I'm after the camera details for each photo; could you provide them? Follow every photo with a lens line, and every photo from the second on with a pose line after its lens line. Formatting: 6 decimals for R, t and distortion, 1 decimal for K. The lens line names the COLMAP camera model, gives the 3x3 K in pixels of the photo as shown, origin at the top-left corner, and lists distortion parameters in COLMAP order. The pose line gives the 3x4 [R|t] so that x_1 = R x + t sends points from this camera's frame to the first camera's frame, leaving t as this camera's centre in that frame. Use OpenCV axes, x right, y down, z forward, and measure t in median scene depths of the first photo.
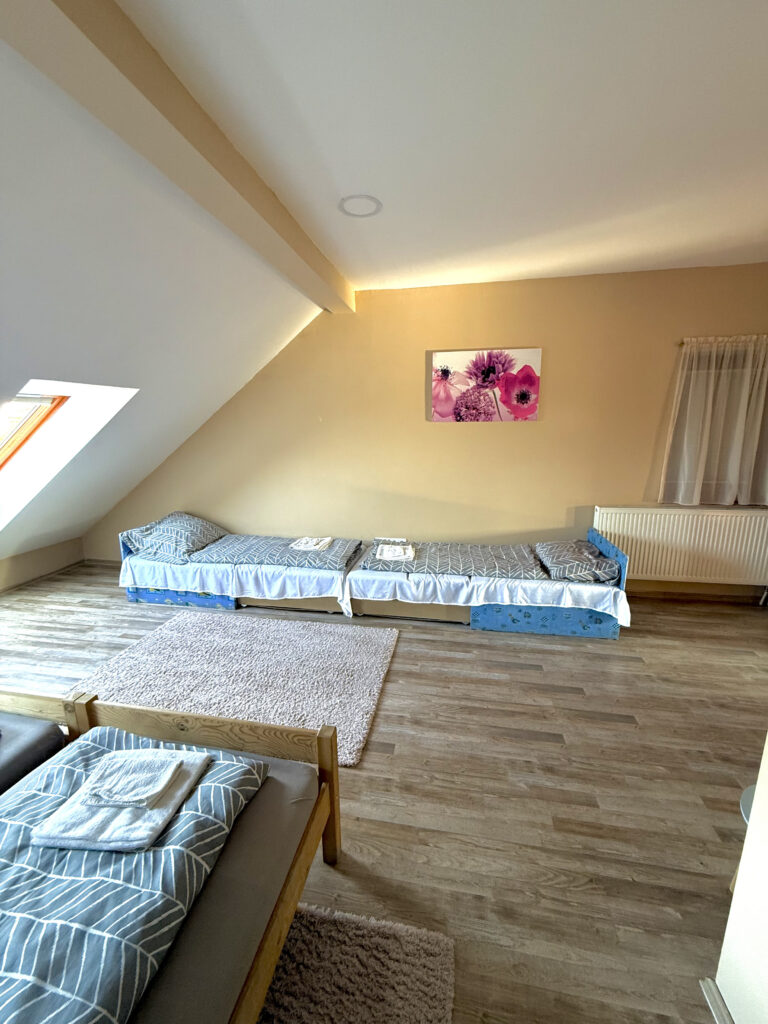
lens RADIAL K [[410.9, 0, 382.0], [0, 410.9, 511.0], [0, 0, 1]] dist [0.001741, -0.000079]
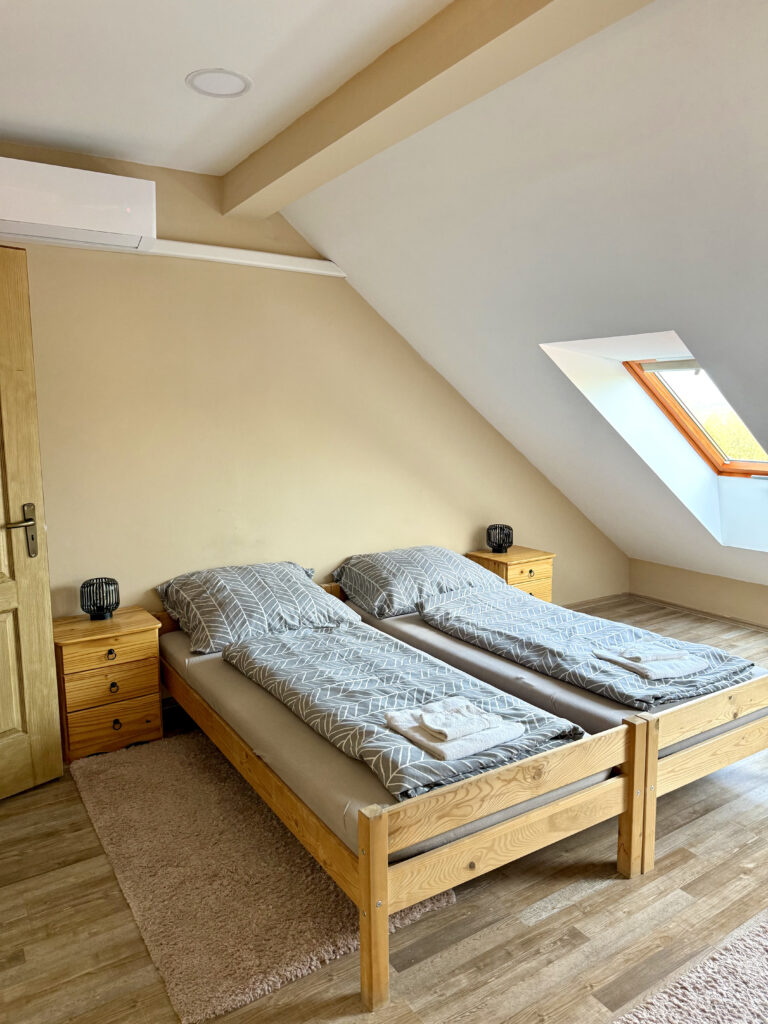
lens RADIAL K [[728.5, 0, 374.3], [0, 728.5, 505.8], [0, 0, 1]] dist [0.052924, -0.065254]
pose [[-0.735752, 0.112769, -0.667796, 0.512017], [-0.120404, 0.948552, 0.292836, -0.274751], [0.666462, 0.295860, -0.684321, 1.318728]]
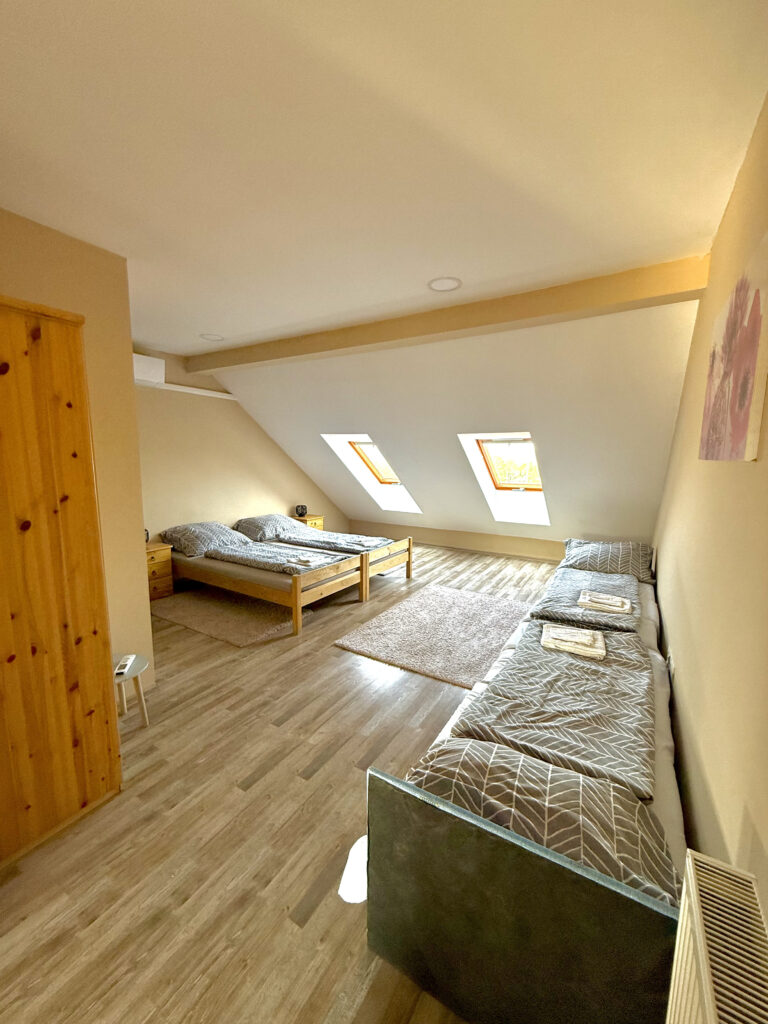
lens RADIAL K [[410.9, 0, 390.3], [0, 410.9, 512.4], [0, 0, 1]] dist [0.001741, -0.000079]
pose [[-0.353330, 0.138975, -0.925118, 1.473211], [-0.204730, 0.953445, 0.221423, -0.386408], [0.912822, 0.267635, -0.308429, 1.669932]]
